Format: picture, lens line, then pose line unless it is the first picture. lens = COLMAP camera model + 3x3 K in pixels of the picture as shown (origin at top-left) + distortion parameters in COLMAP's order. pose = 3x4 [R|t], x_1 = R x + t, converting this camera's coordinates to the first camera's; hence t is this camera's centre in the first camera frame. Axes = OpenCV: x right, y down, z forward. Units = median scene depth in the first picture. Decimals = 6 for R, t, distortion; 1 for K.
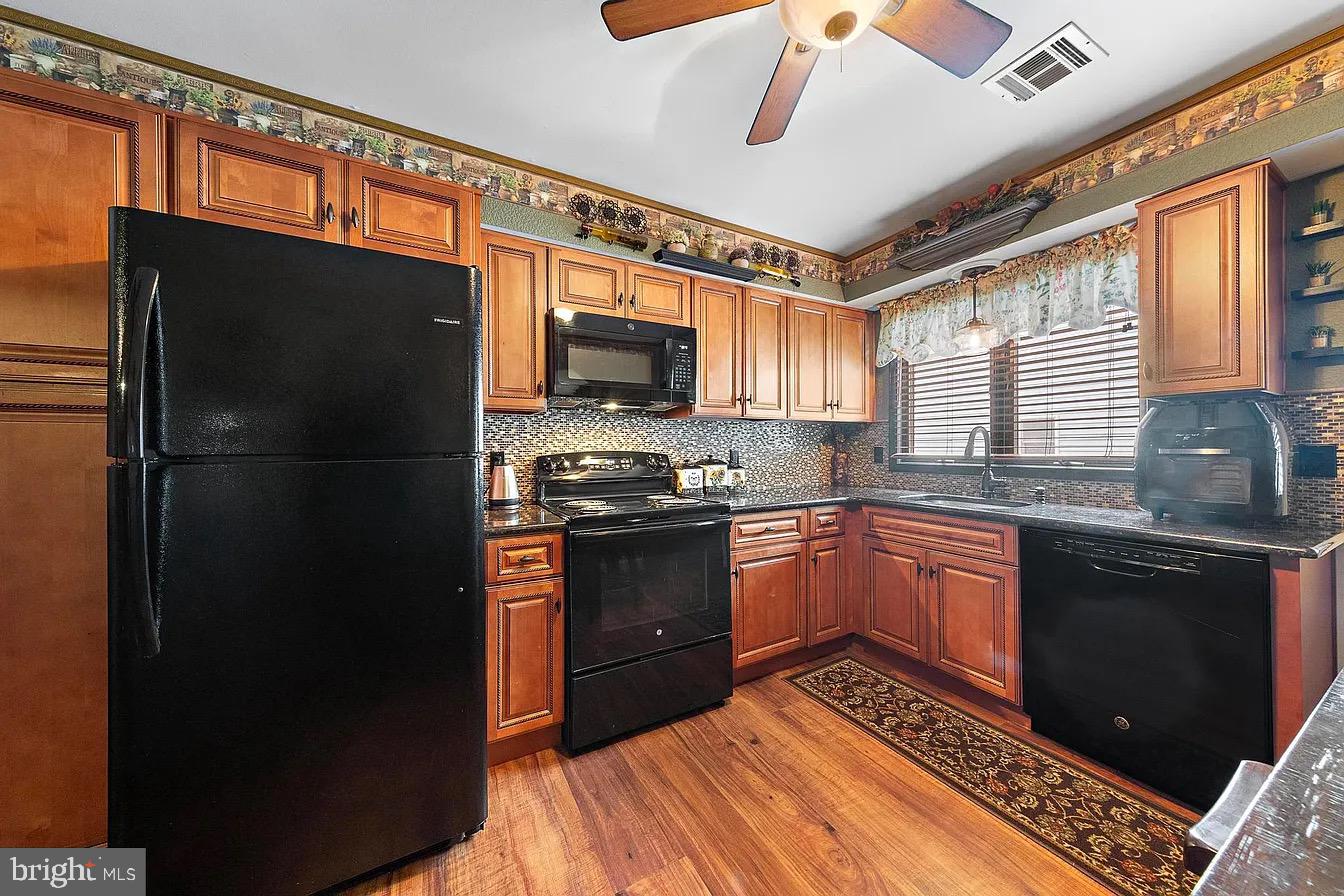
lens RADIAL K [[439.6, 0, 674.8], [0, 439.6, 448.6], [0, 0, 1]] dist [0.002681, -0.000776]
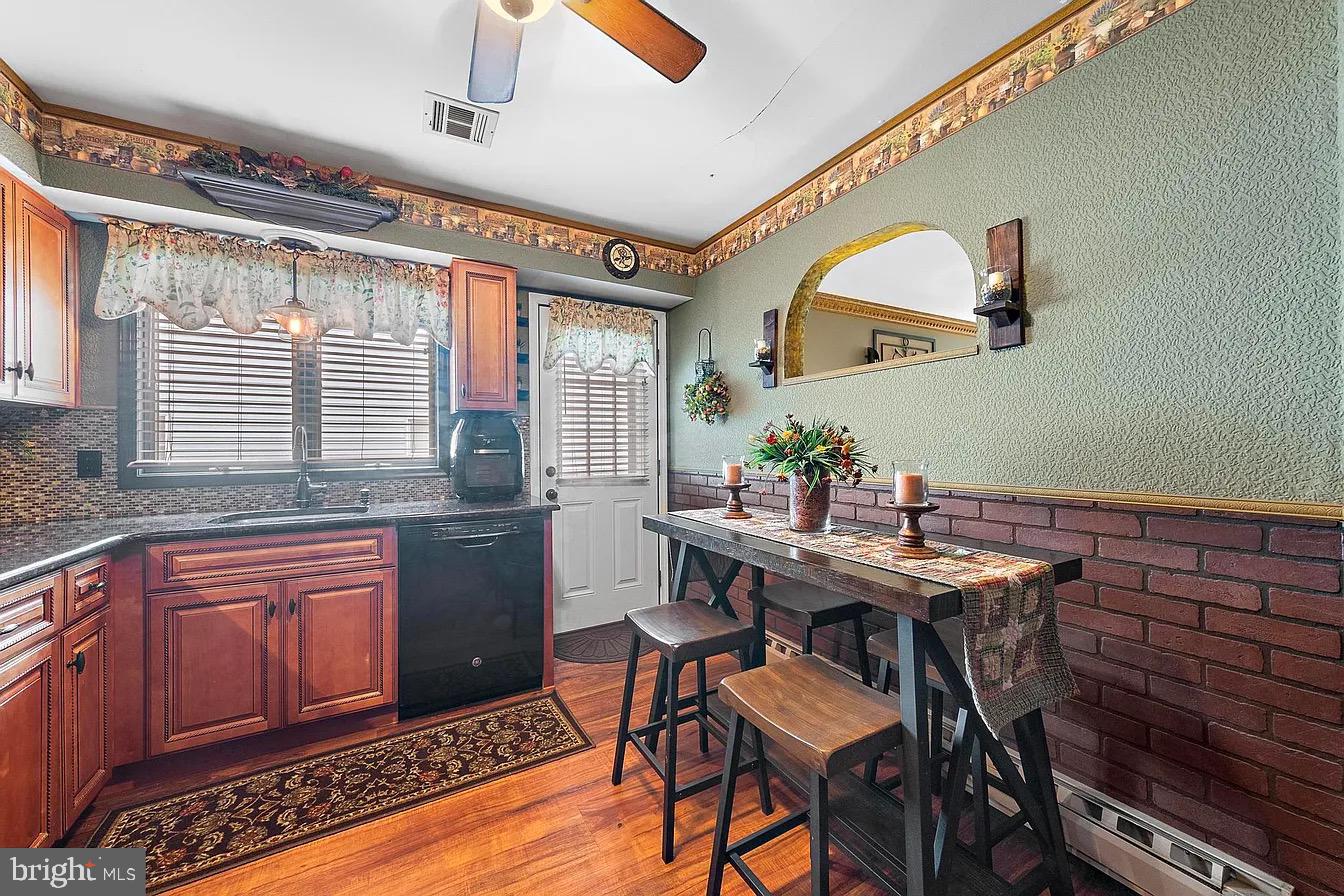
lens RADIAL K [[496.2, 0, 669.5], [0, 496.2, 449.1], [0, 0, 1]] dist [0.001525, 0.000269]
pose [[-0.009483, -0.002871, 0.999951, -0.322241], [0.010073, 0.999945, 0.002966, -0.000302], [-0.999904, 0.010100, -0.009454, 0.321232]]
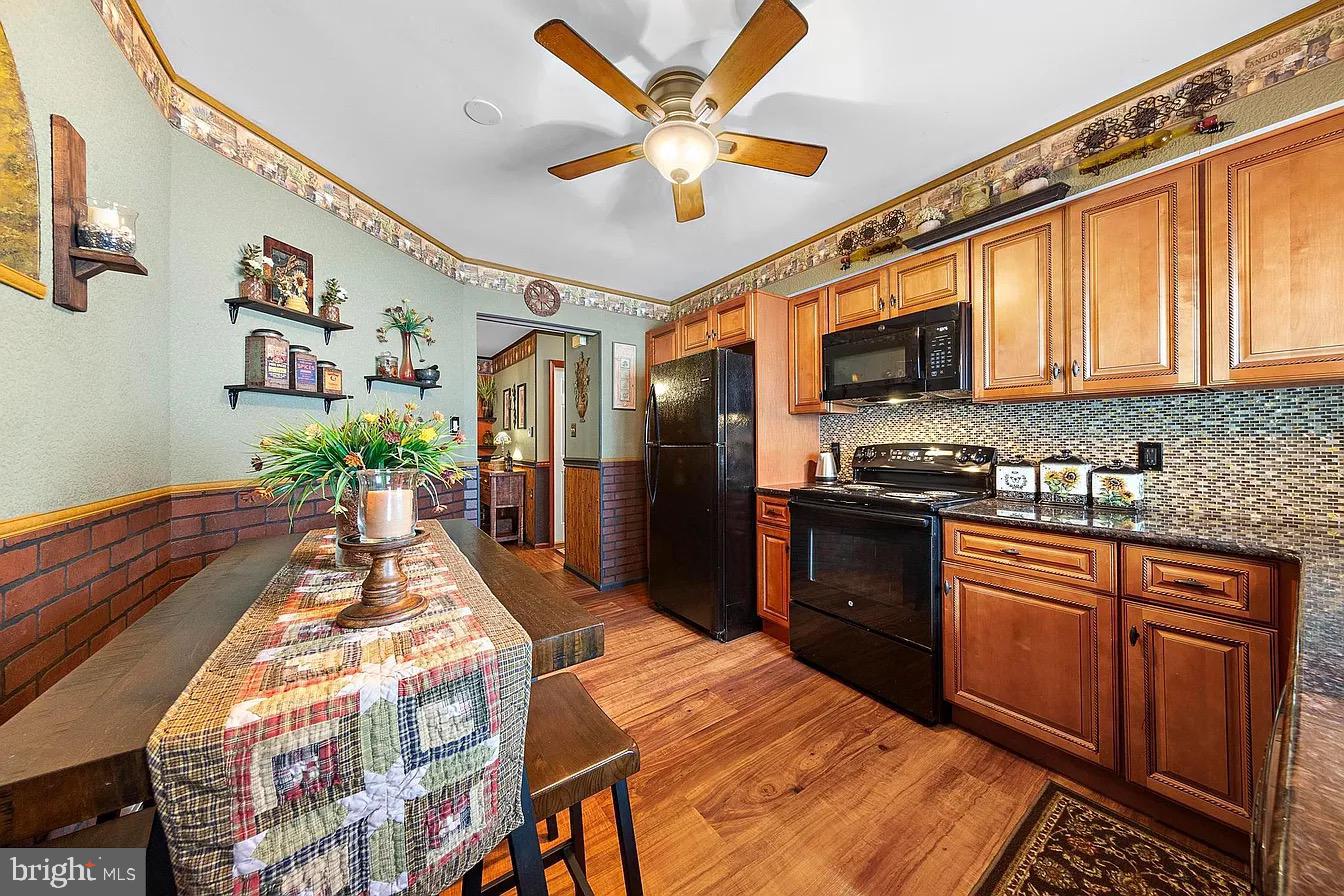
lens RADIAL K [[439.6, 0, 680.9], [0, 439.6, 440.2], [0, 0, 1]] dist [0.002681, -0.000776]
pose [[0.116878, 0.004372, -0.993137, 0.915521], [0.002114, 0.999987, 0.004651, -0.007739], [0.993144, -0.002643, 0.116867, 0.382996]]
